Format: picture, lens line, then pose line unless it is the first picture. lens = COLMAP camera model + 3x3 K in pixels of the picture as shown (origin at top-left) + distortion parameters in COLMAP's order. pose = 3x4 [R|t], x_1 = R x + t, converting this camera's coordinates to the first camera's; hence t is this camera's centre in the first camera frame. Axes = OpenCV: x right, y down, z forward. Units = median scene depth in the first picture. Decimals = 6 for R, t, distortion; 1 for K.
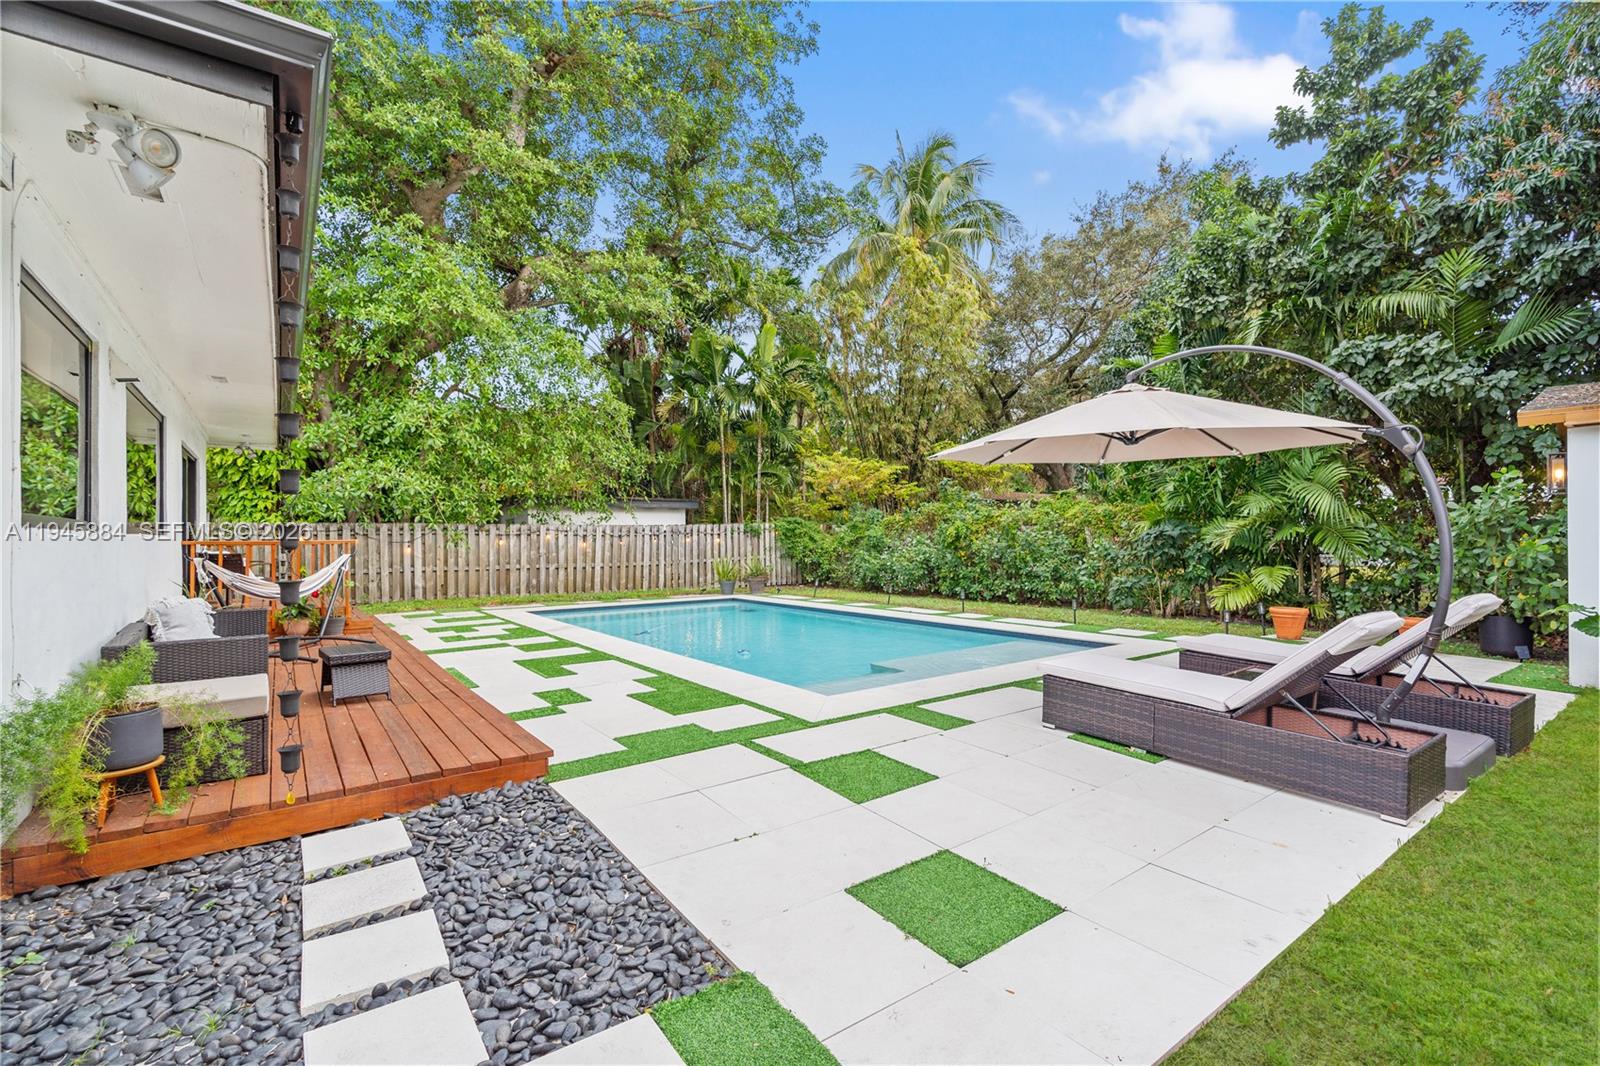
lens RADIAL K [[728.6, 0, 798.5], [0, 728.6, 531.9], [0, 0, 1]] dist [-0.016912, 0.005421]
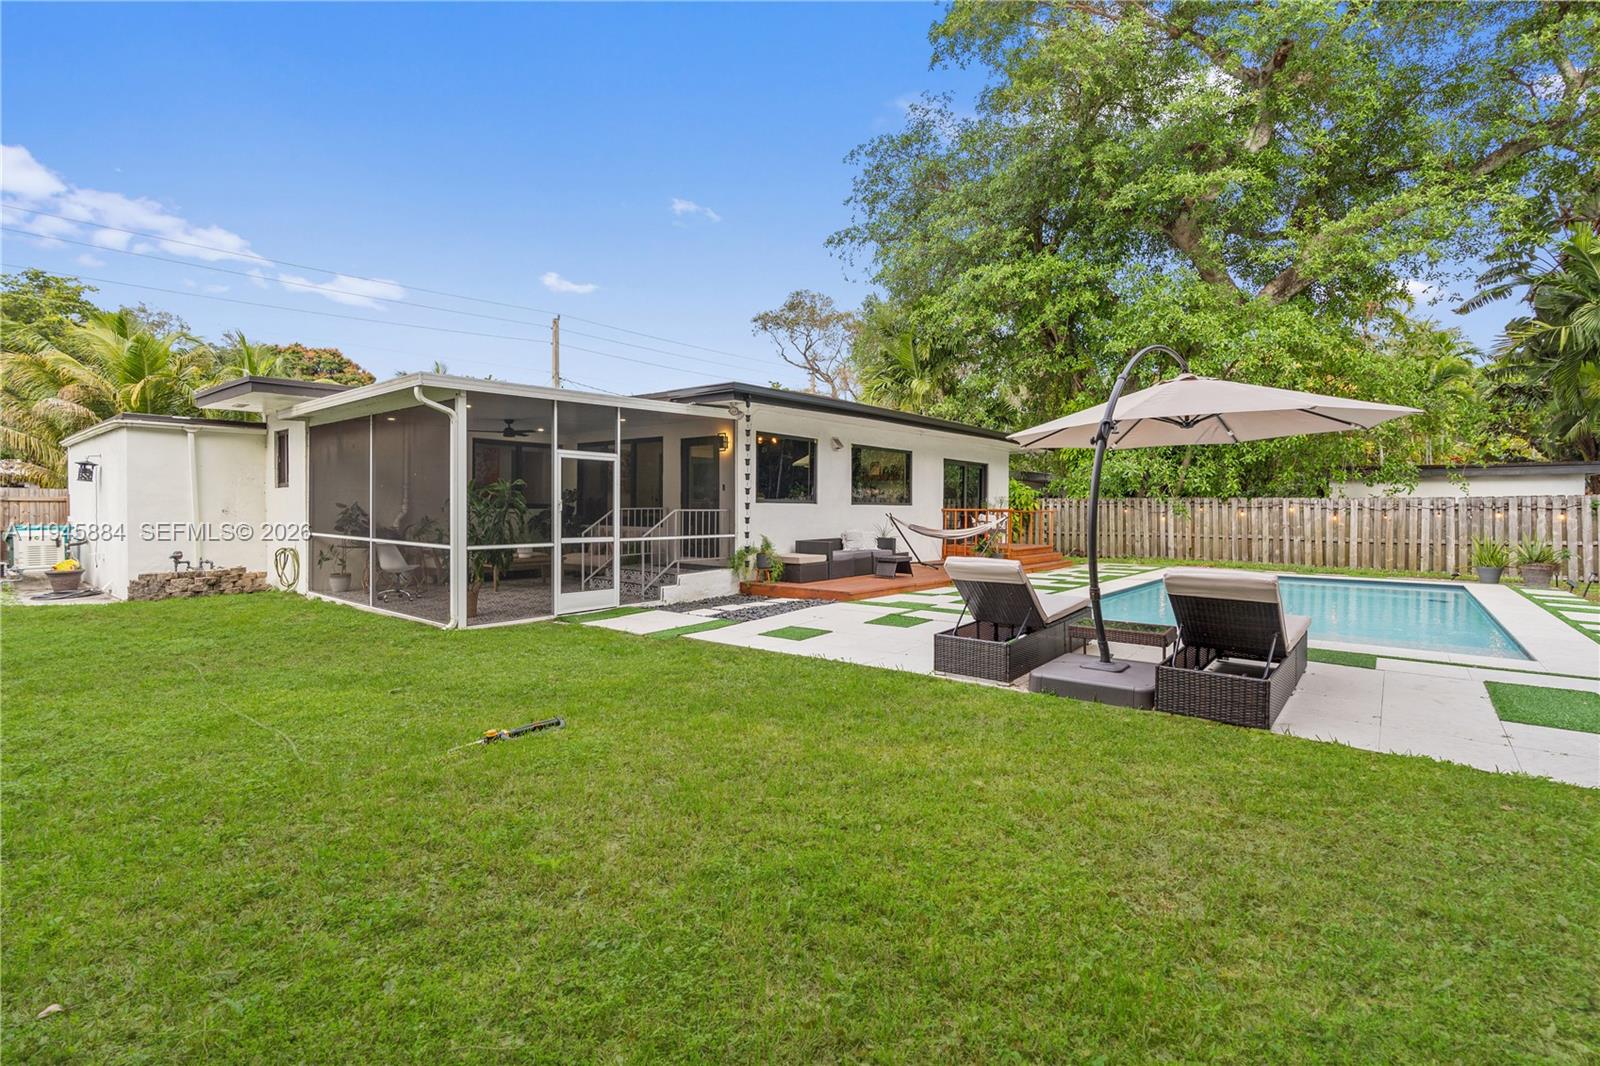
lens RADIAL K [[728.6, 0, 792.0], [0, 728.6, 508.9], [0, 0, 1]] dist [-0.016912, 0.005421]
pose [[0.230379, 0.010145, -0.973048, 0.575998], [-0.001495, 0.999948, 0.010071, -0.004332], [0.973100, -0.000865, 0.230383, 0.077801]]
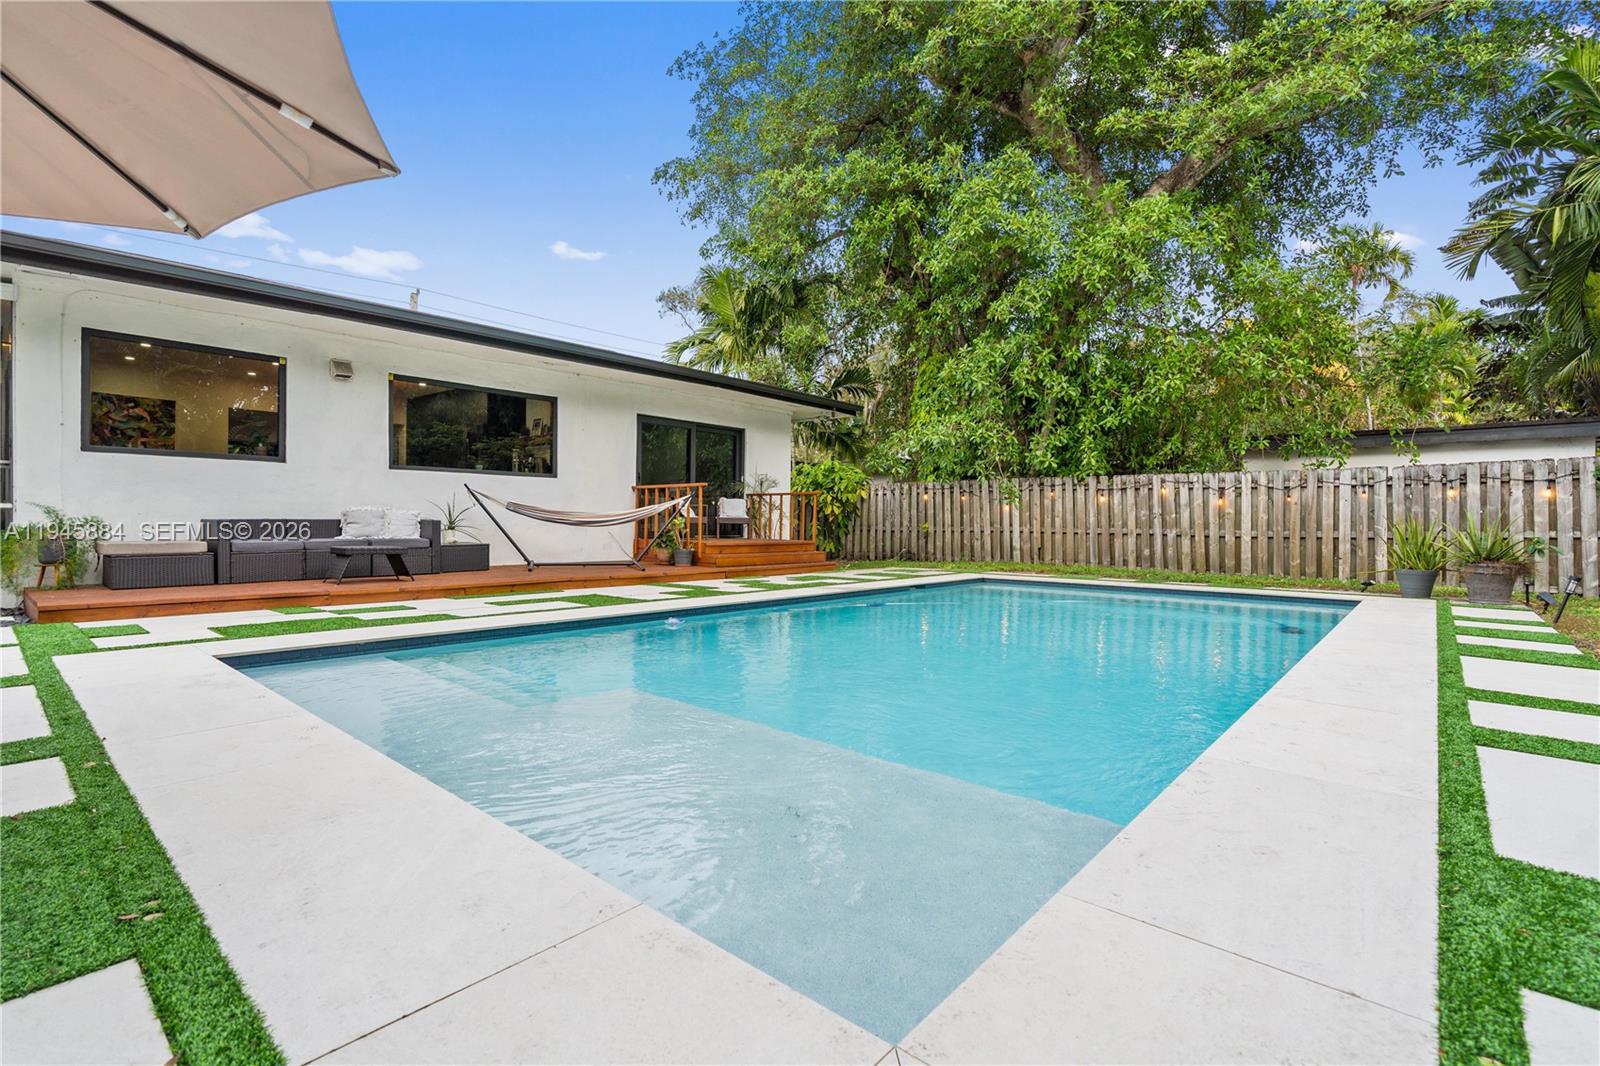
lens RADIAL K [[728.6, 0, 797.7], [0, 728.6, 526.1], [0, 0, 1]] dist [-0.016912, 0.005421]
pose [[0.205180, 0.015216, -0.978606, 0.333903], [-0.003181, 0.999884, 0.014879, 0.036809], [0.978719, 0.000060, 0.205205, 0.573186]]
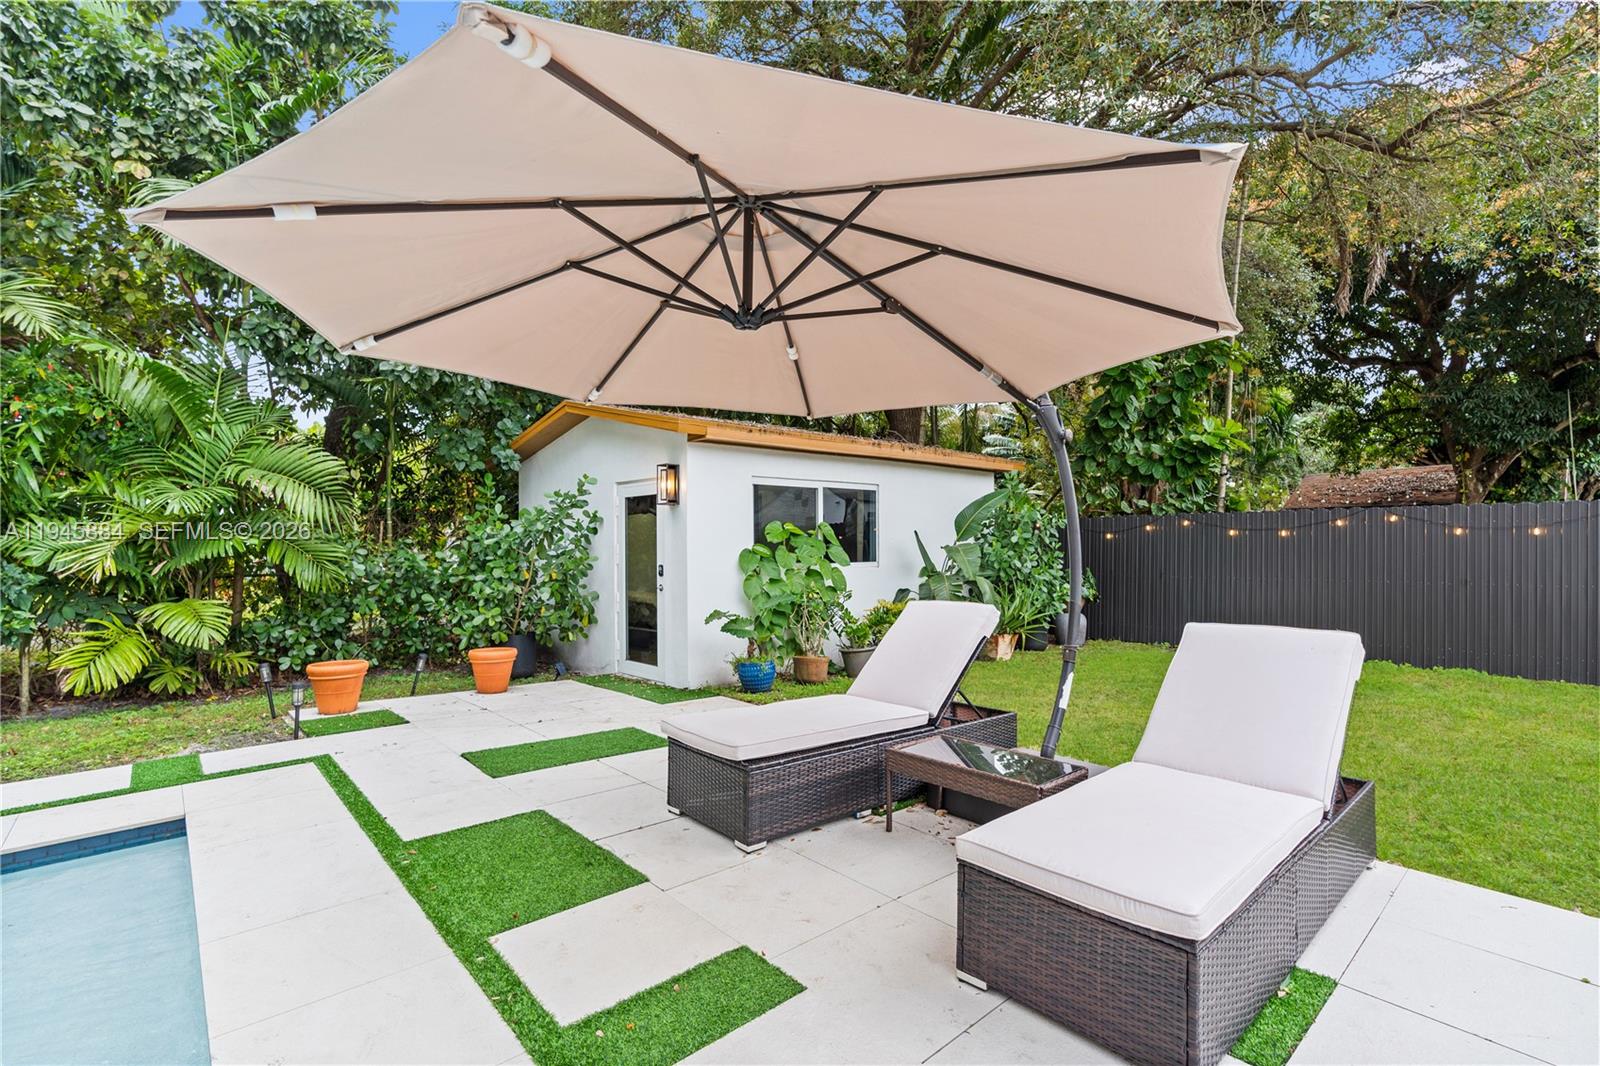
lens RADIAL K [[728.6, 0, 789.8], [0, 728.6, 532.7], [0, 0, 1]] dist [-0.016912, 0.005421]
pose [[-0.087877, 0.026330, 0.995783, 0.019652], [0.001762, 0.999653, -0.026277, 0.004581], [-0.996130, -0.000555, -0.087893, 0.428407]]
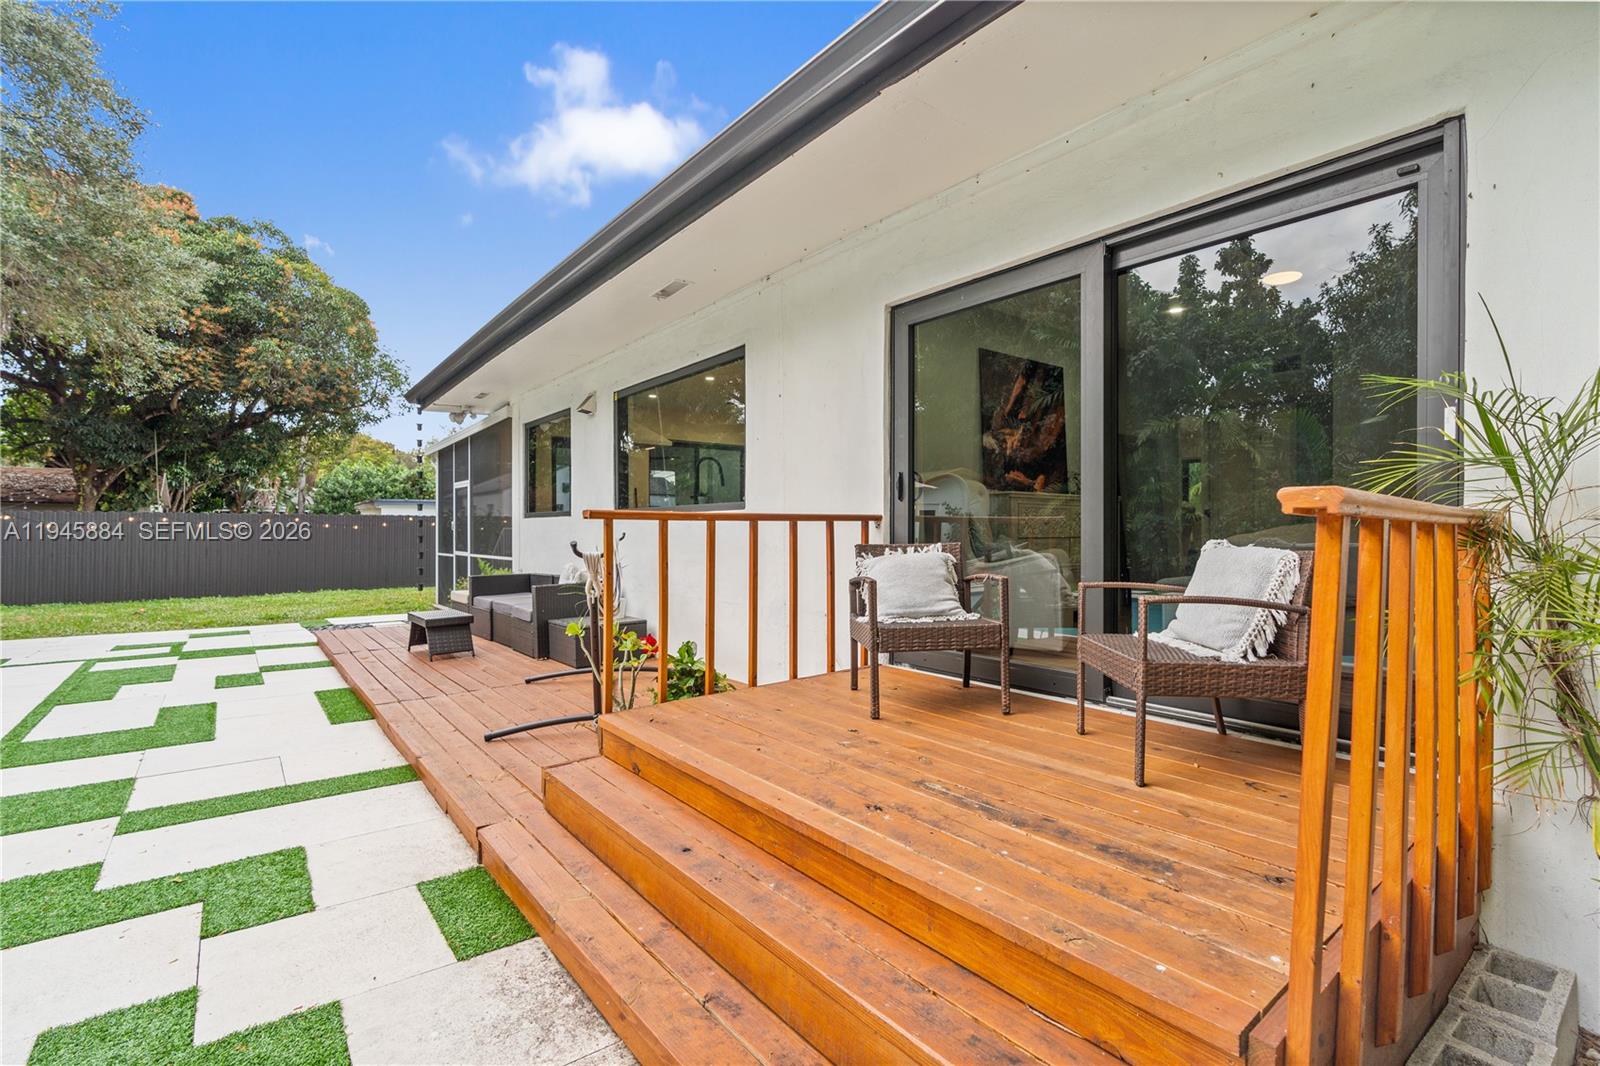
lens RADIAL K [[728.6, 0, 804.0], [0, 728.6, 533.2], [0, 0, 1]] dist [-0.016912, 0.005421]
pose [[-0.999301, 0.011115, -0.035692, -0.418686], [0.011288, 0.999925, -0.004664, 0.015620], [0.035637, -0.005064, -0.999352, 0.840532]]
